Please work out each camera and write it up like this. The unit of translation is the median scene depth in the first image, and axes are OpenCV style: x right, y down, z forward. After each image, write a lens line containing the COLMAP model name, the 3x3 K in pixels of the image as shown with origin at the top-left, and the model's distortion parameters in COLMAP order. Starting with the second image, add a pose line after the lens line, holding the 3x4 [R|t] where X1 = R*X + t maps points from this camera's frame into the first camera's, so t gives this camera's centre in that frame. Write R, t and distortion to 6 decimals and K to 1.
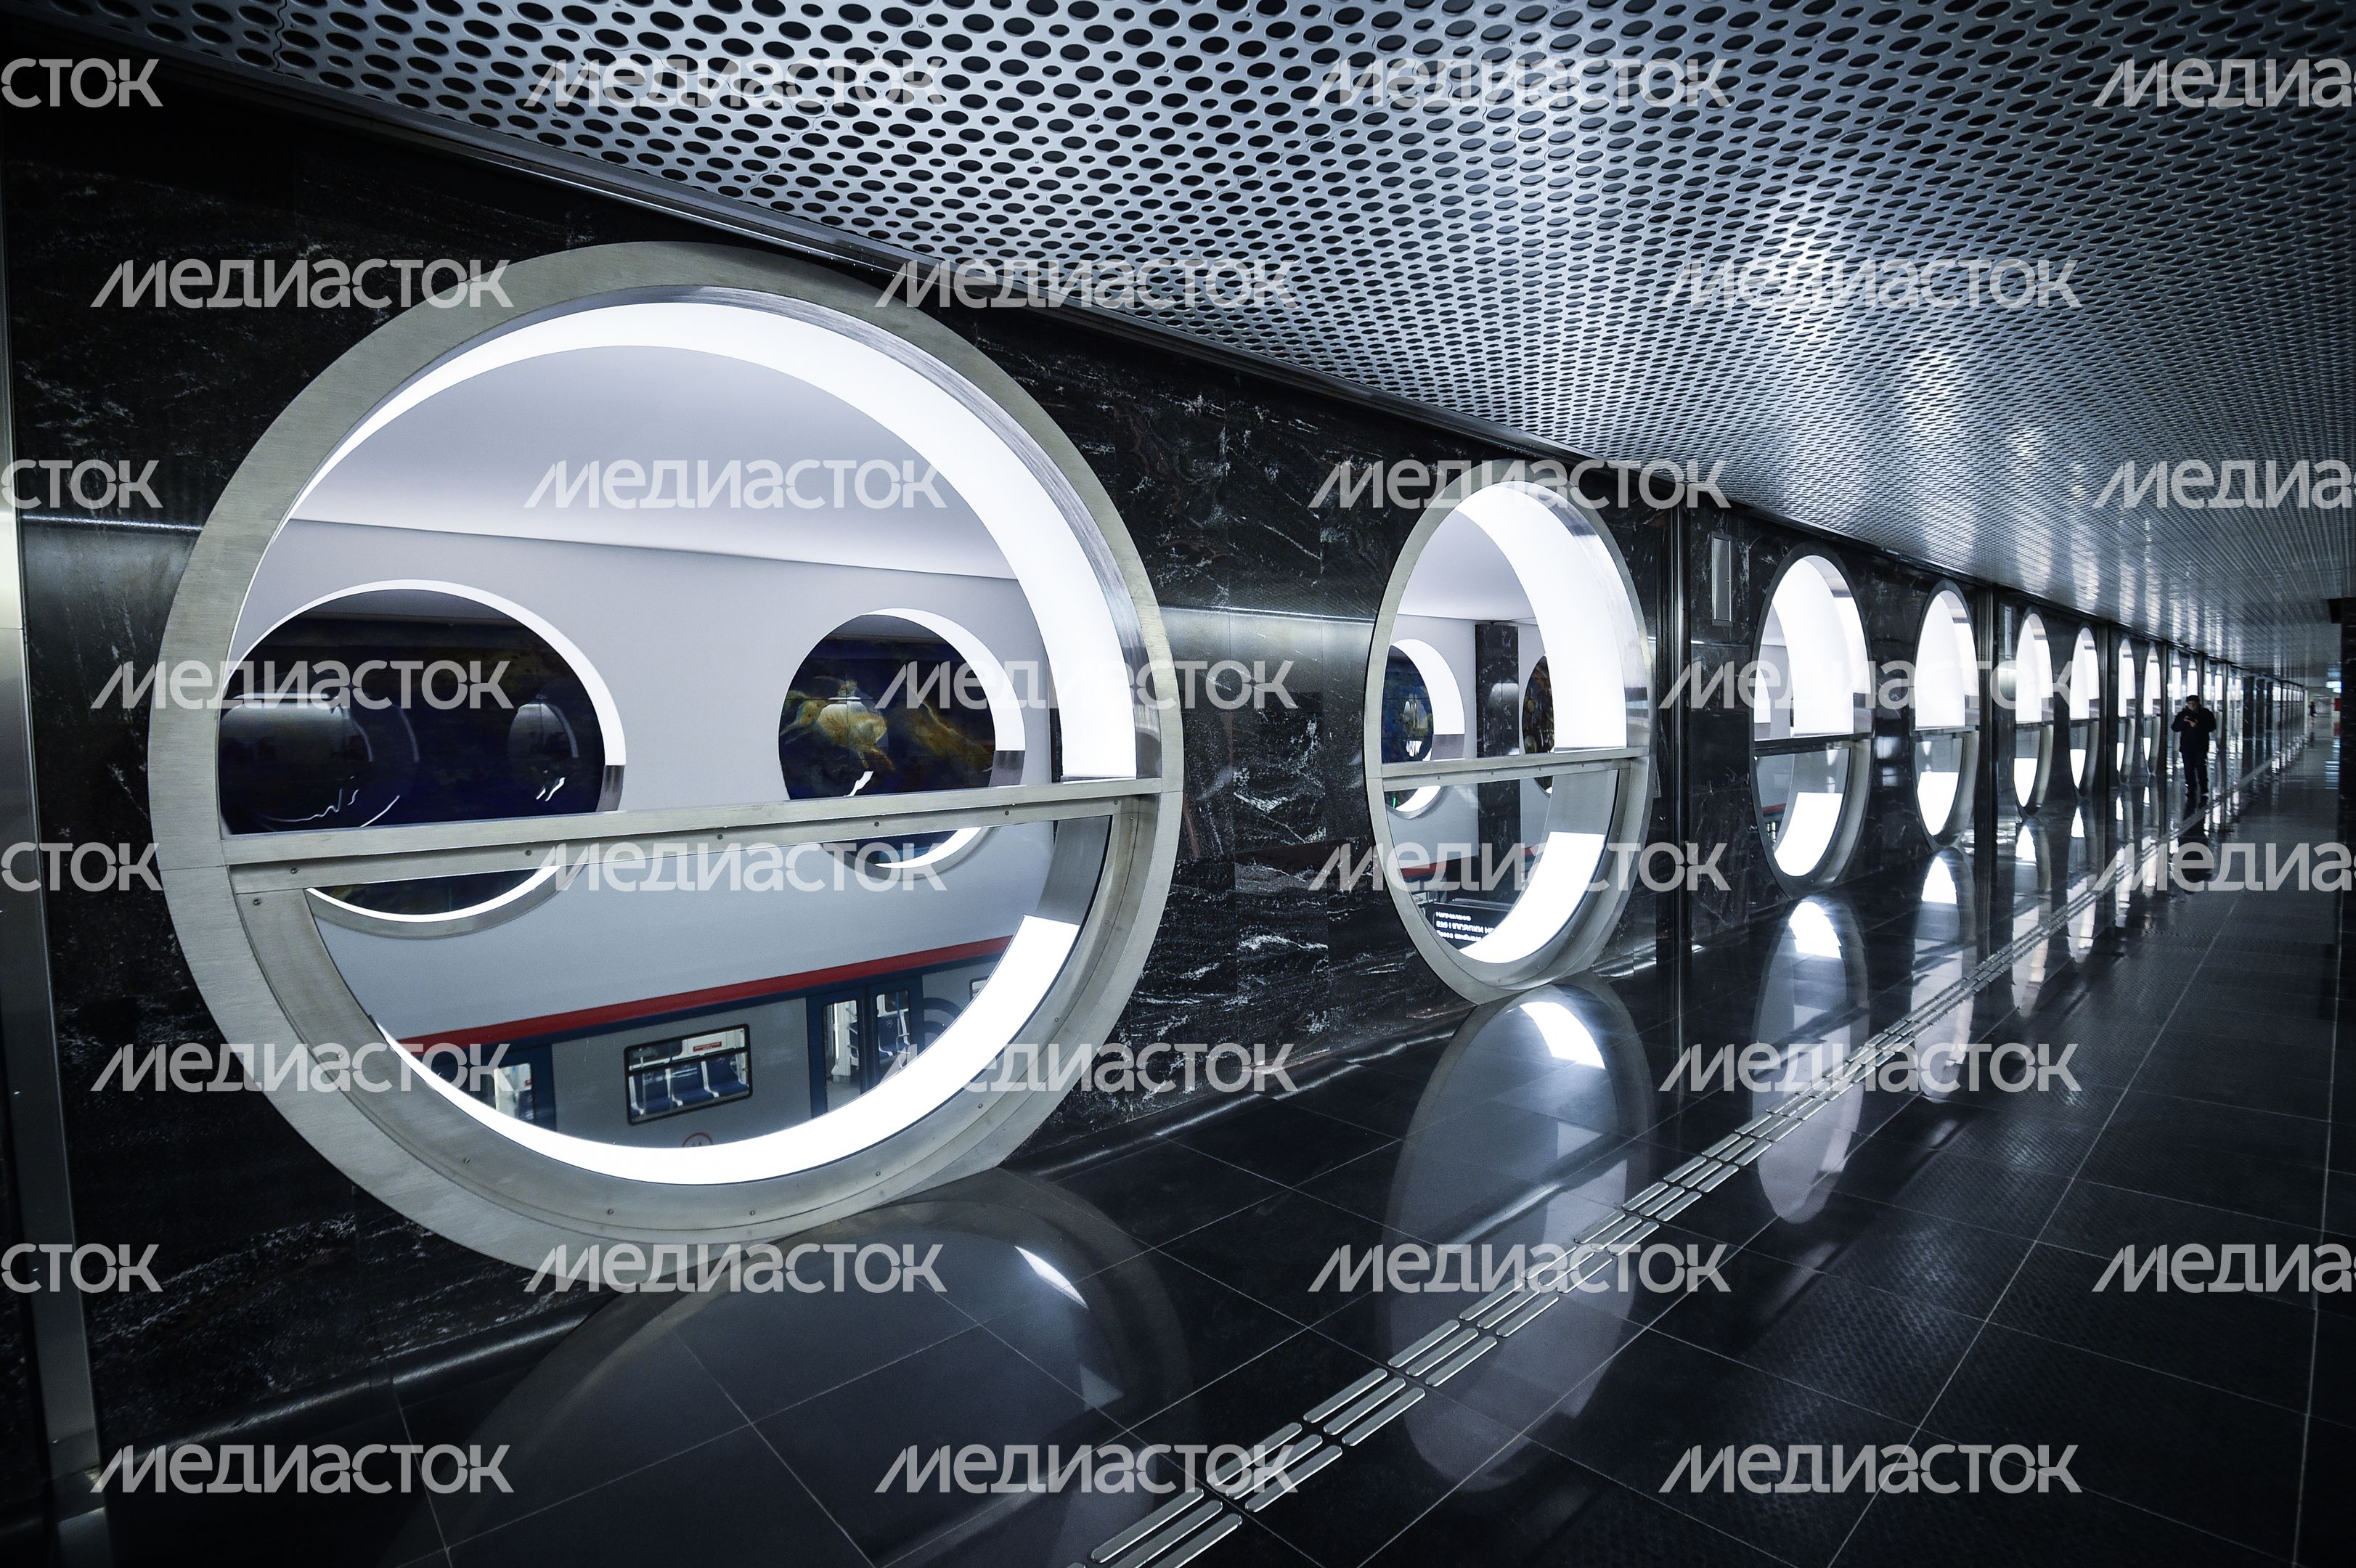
lens RADIAL K [[1121.5, 0, 1174.2], [0, 1121.5, 782.2], [0, 0, 1]] dist [-0.001801, -0.023347]
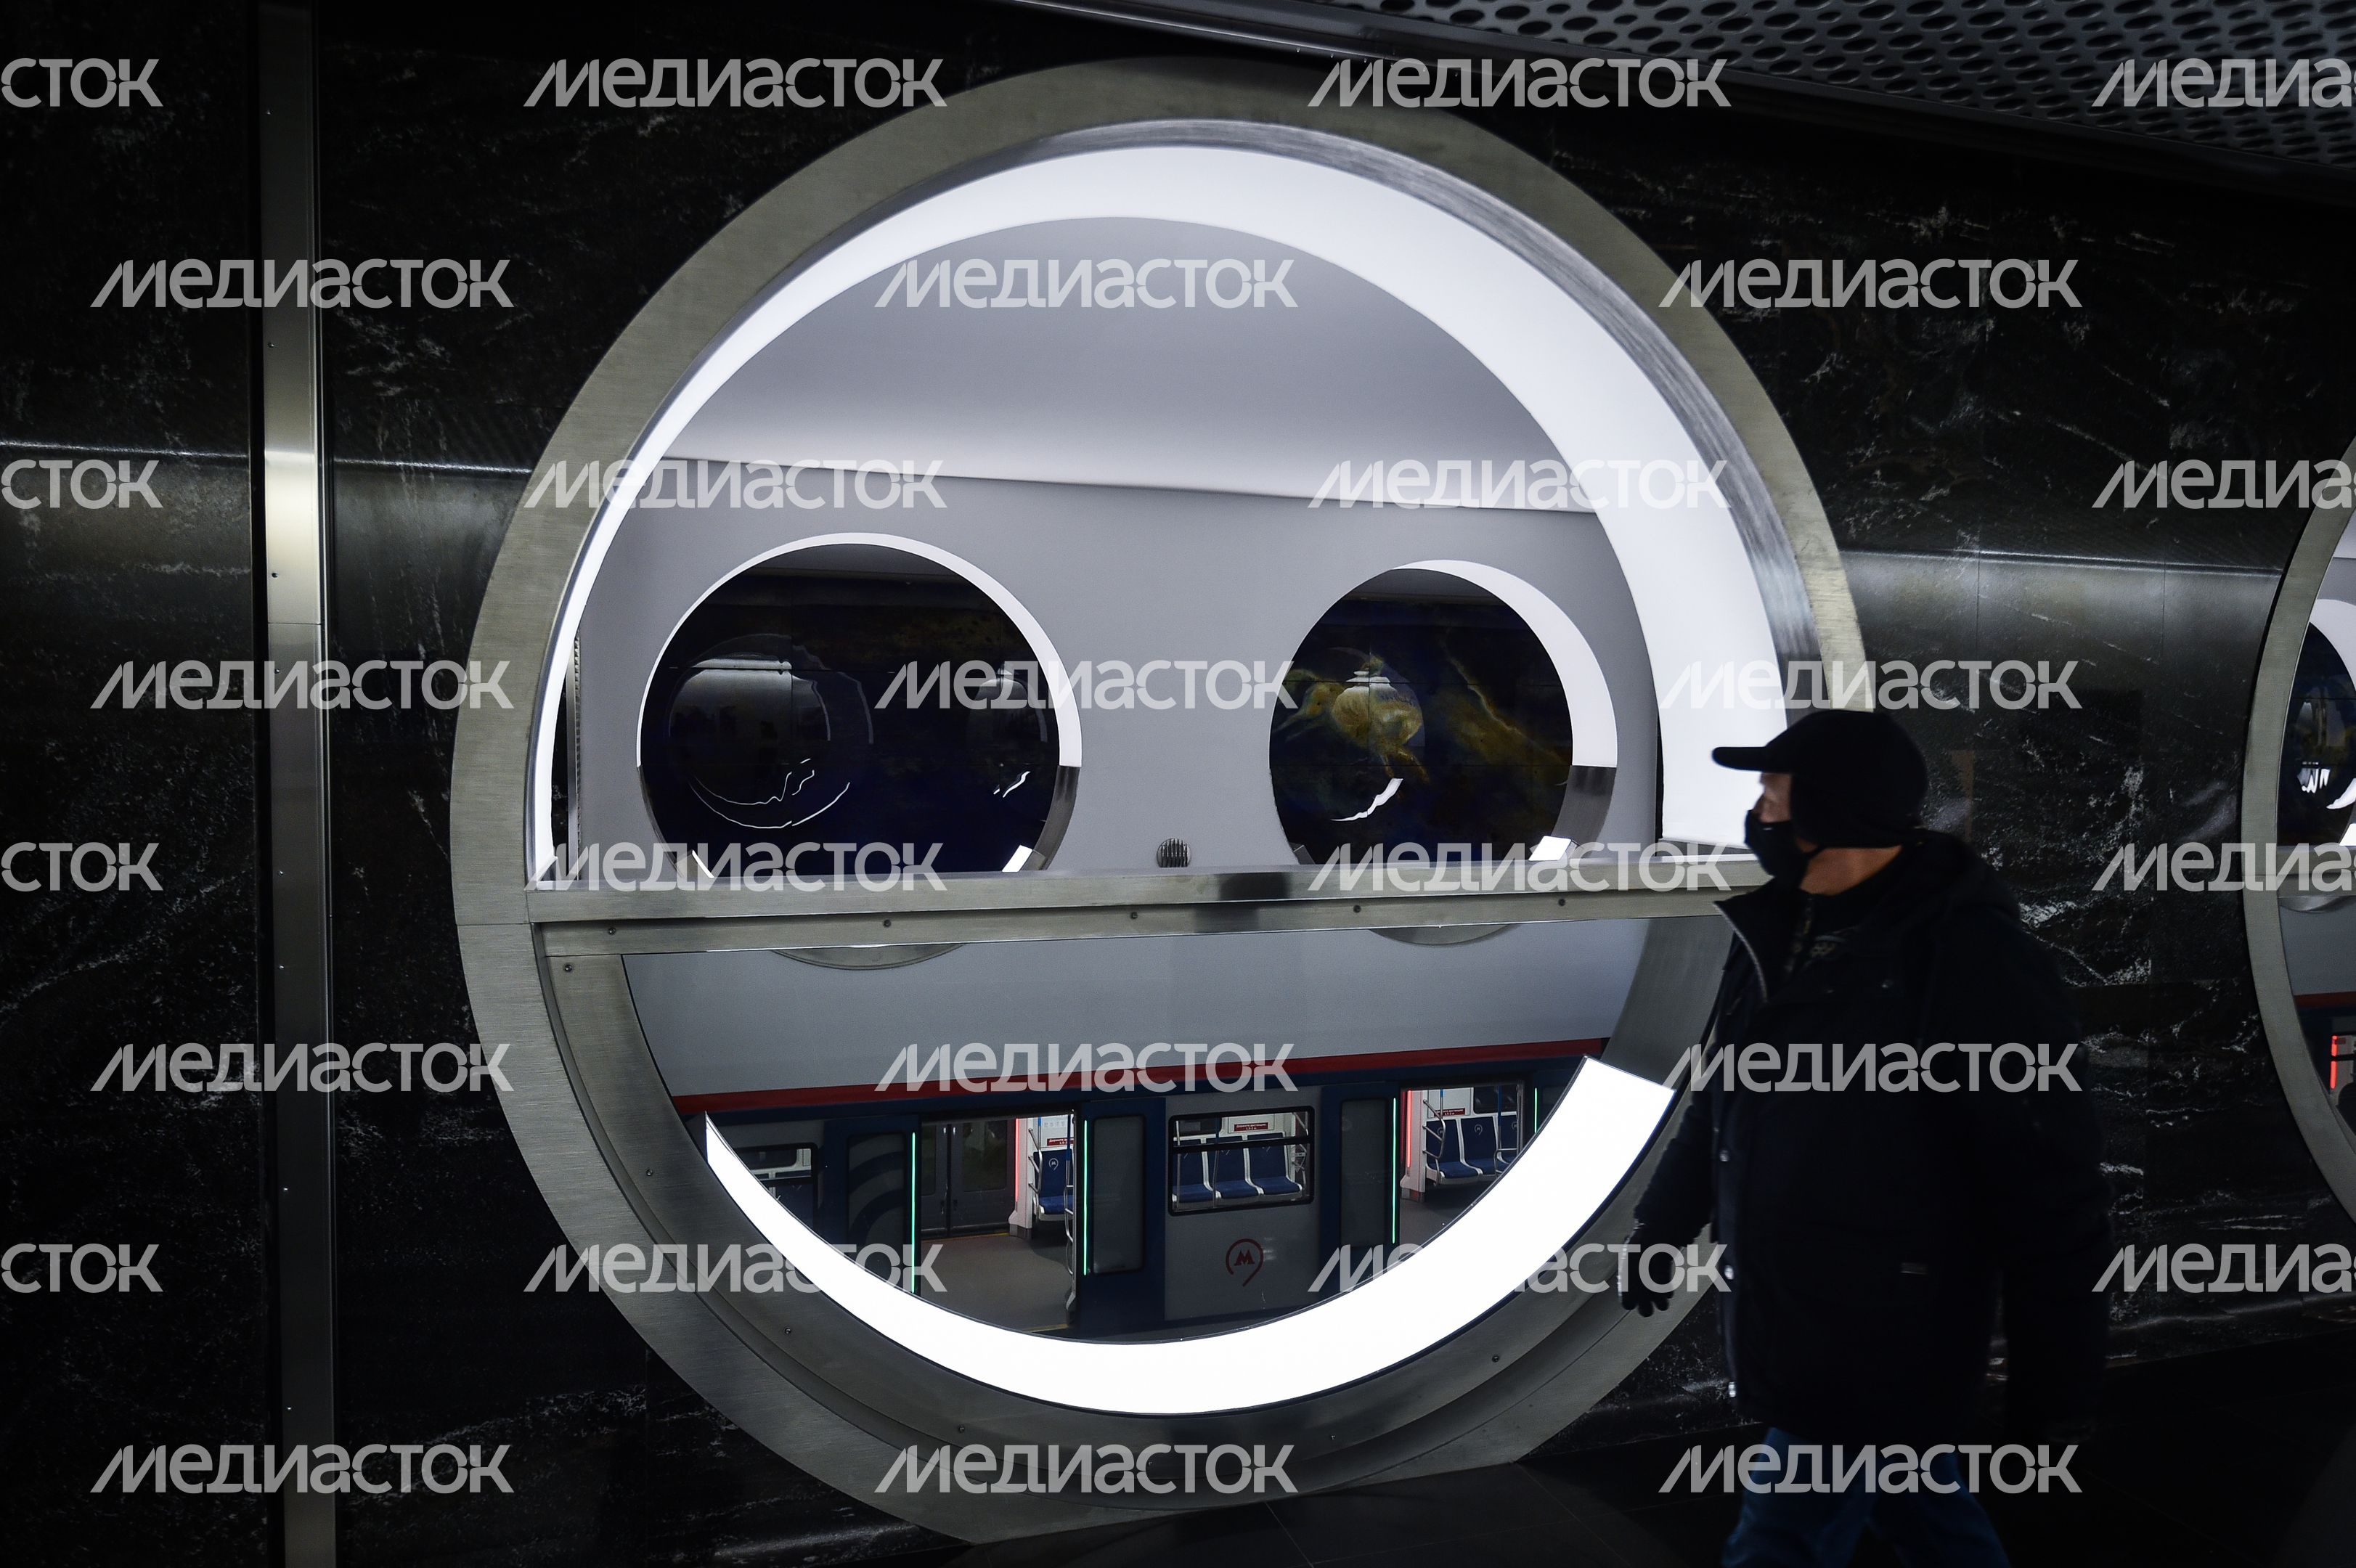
lens RADIAL K [[1462.0, 0, 1169.8], [0, 1462.0, 763.0], [0, 0, 1]] dist [0.000219, -0.000460]
pose [[0.905331, 0.049473, -0.421814, -0.006470], [-0.051476, 0.998652, 0.006647, -0.043269], [0.421575, 0.015695, 0.906658, 0.154178]]
